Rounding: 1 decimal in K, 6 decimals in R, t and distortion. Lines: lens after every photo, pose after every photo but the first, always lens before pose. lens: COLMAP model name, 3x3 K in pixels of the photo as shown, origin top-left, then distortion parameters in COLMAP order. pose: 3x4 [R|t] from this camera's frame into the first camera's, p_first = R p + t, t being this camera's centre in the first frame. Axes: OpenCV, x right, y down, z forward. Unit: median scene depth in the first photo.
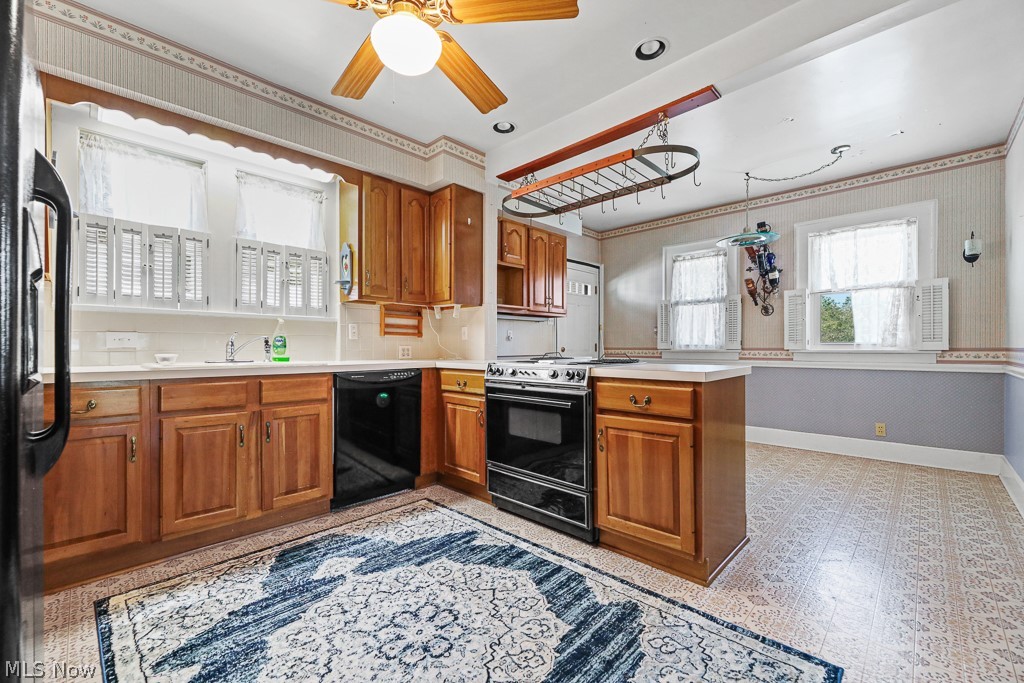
lens RADIAL K [[421.6, 0, 510.8], [0, 421.6, 346.2], [0, 0, 1]] dist [0.000779, -0.000237]
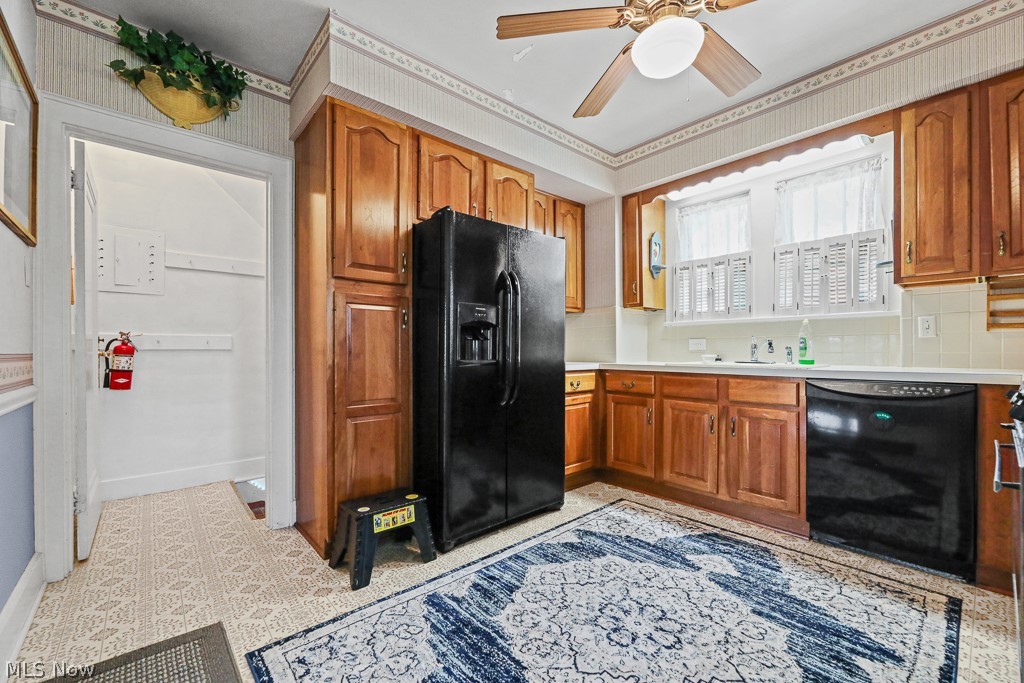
lens RADIAL K [[419.8, 0, 512.7], [0, 419.8, 349.8], [0, 0, 1]] dist [-0.001290, -0.000264]
pose [[-0.073245, -0.002258, -0.997311, 0.507284], [0.003522, 0.999991, -0.002523, 0.003643], [0.997308, -0.003697, -0.073236, 0.467929]]
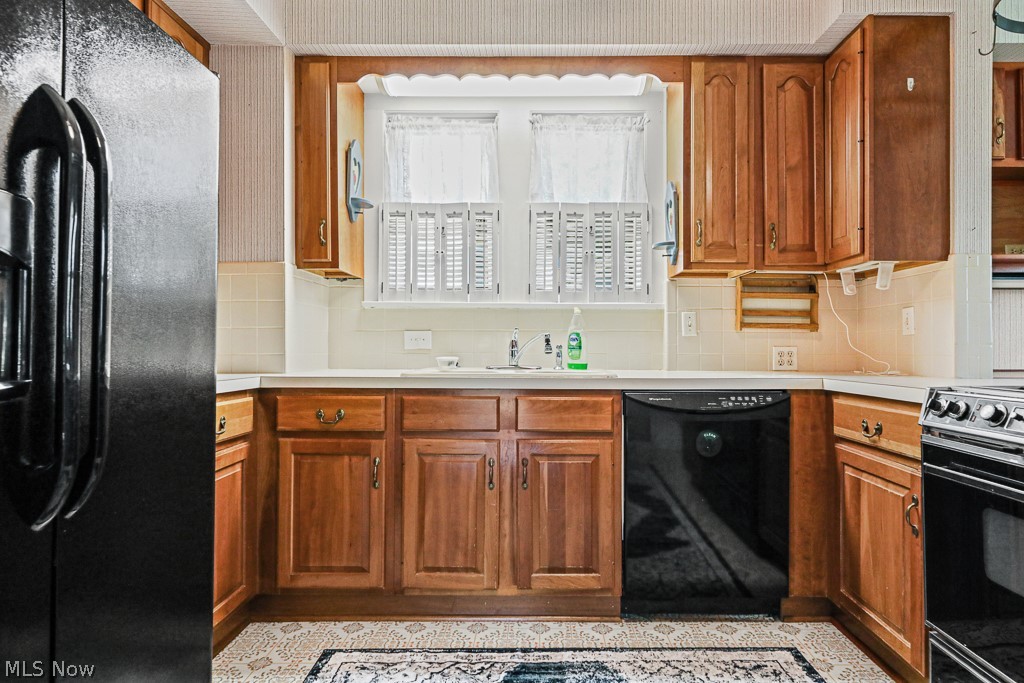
lens RADIAL K [[560.0, 0, 535.6], [0, 560.0, 343.4], [0, 0, 1]] dist [0.005967, 0.000062]
pose [[0.699117, -0.005981, -0.714982, 0.075621], [-0.001424, 0.999951, -0.009757, 0.002475], [0.715006, 0.007839, 0.699074, 0.349586]]
